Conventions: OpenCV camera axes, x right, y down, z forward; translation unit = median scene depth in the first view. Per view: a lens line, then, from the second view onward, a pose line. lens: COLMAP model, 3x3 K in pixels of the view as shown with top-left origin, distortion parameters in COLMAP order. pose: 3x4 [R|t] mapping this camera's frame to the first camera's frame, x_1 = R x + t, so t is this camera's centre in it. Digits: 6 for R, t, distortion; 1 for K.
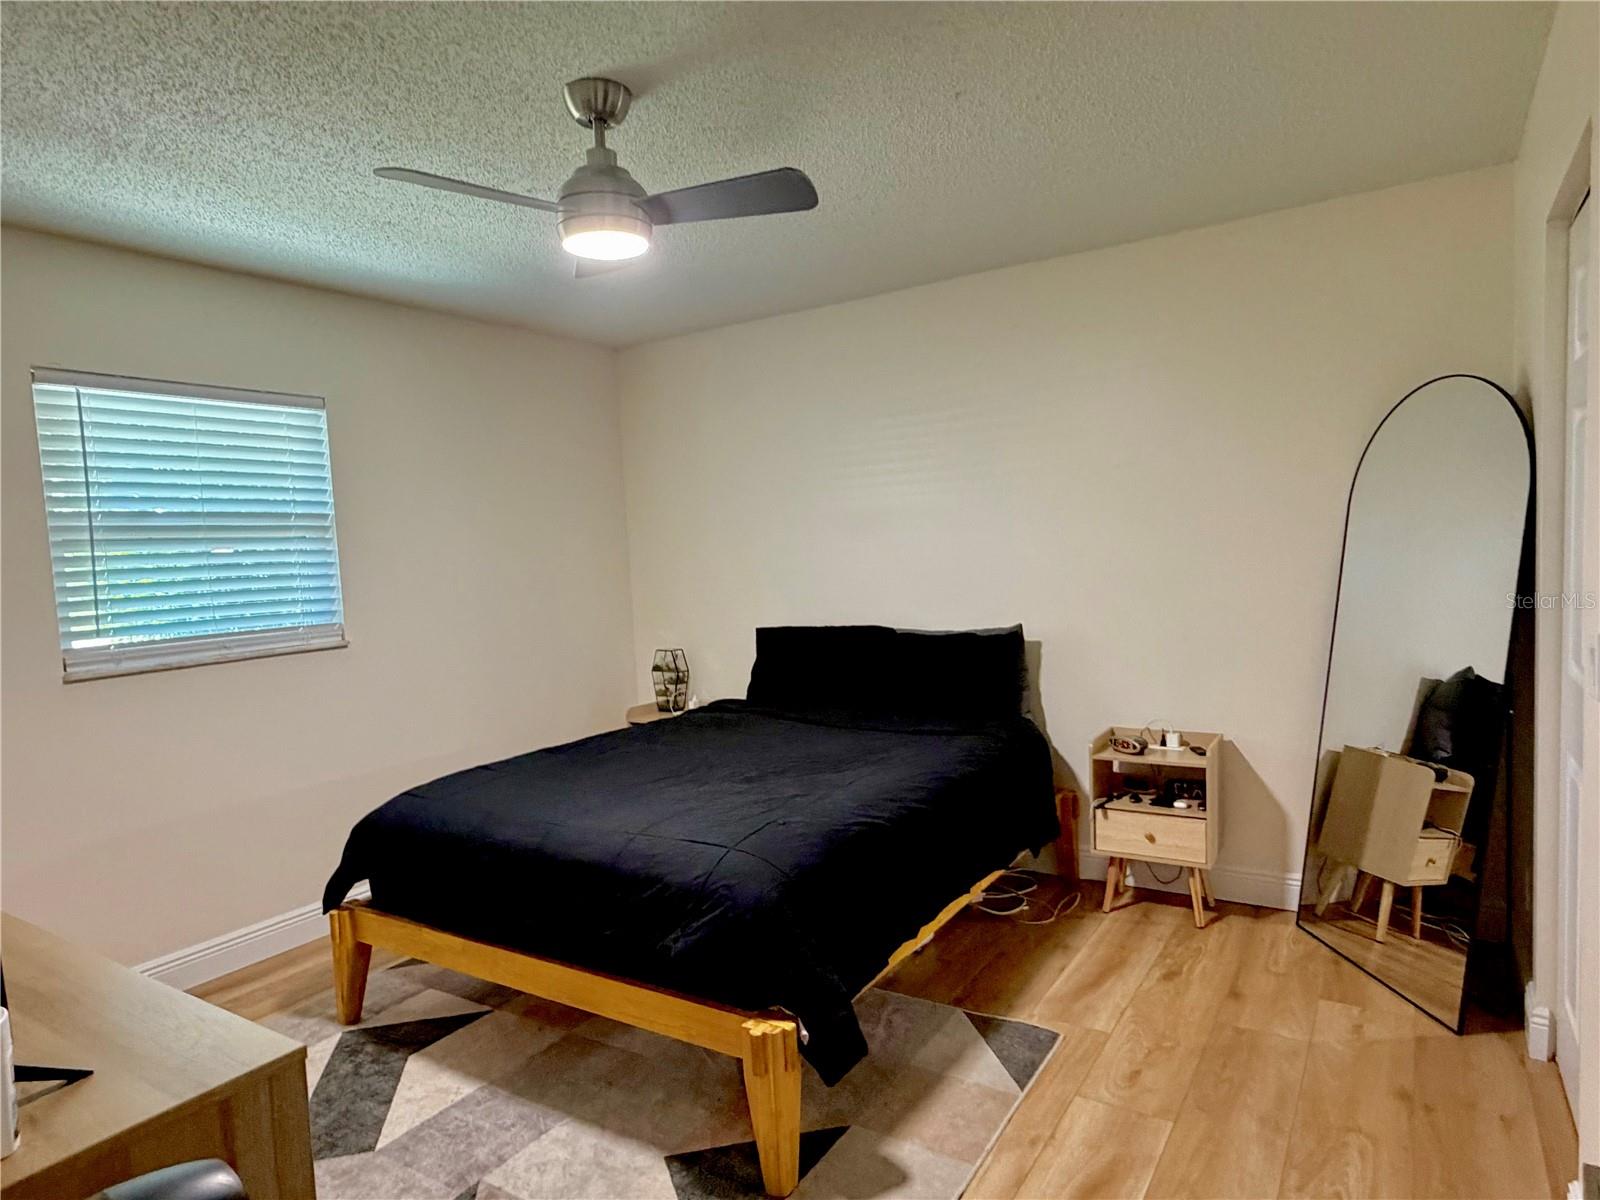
lens RADIAL K [[919.2, 0, 799.8], [0, 919.2, 605.3], [0, 0, 1]] dist [-0.005867, 0.003650]
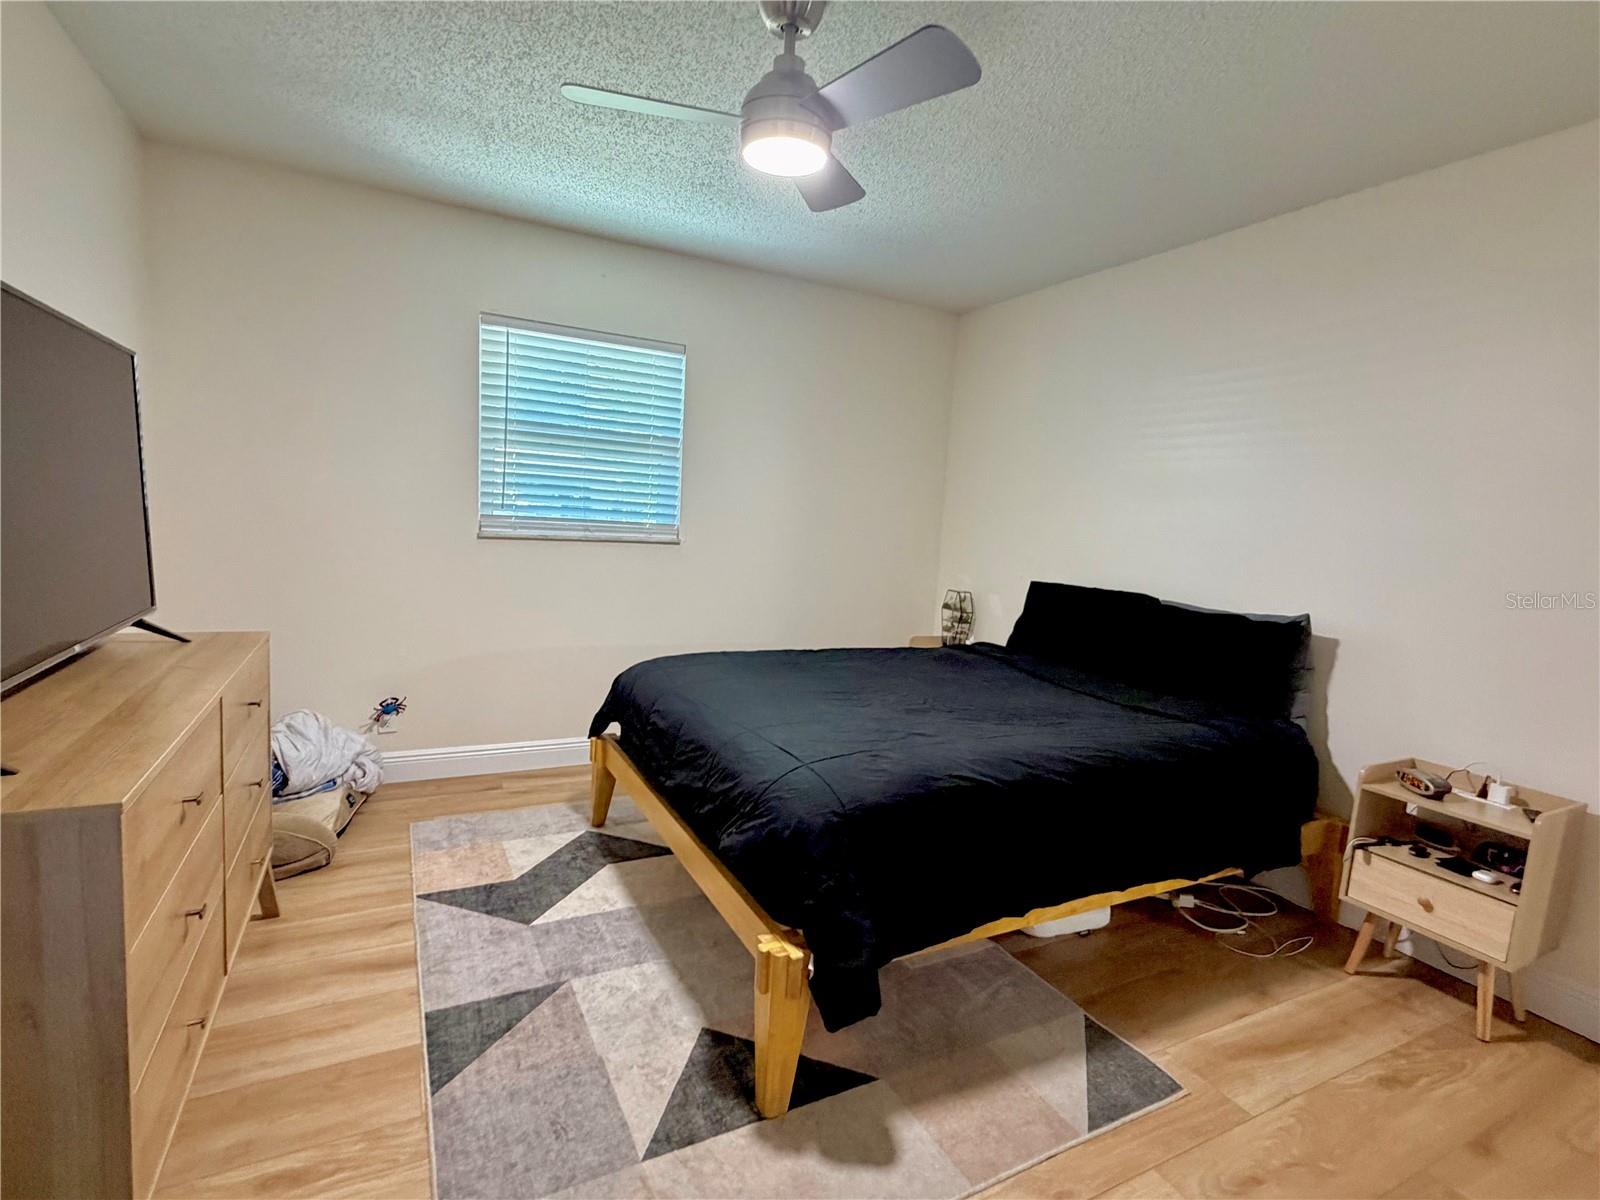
lens RADIAL K [[759.0, 0, 795.5], [0, 759.0, 596.6], [0, 0, 1]] dist [-0.000524, 0.000502]
pose [[0.868949, 0.155973, -0.469681, 0.200627], [-0.133582, 0.987733, 0.080870, 0.013555], [0.476533, -0.007531, 0.879125, 0.196574]]
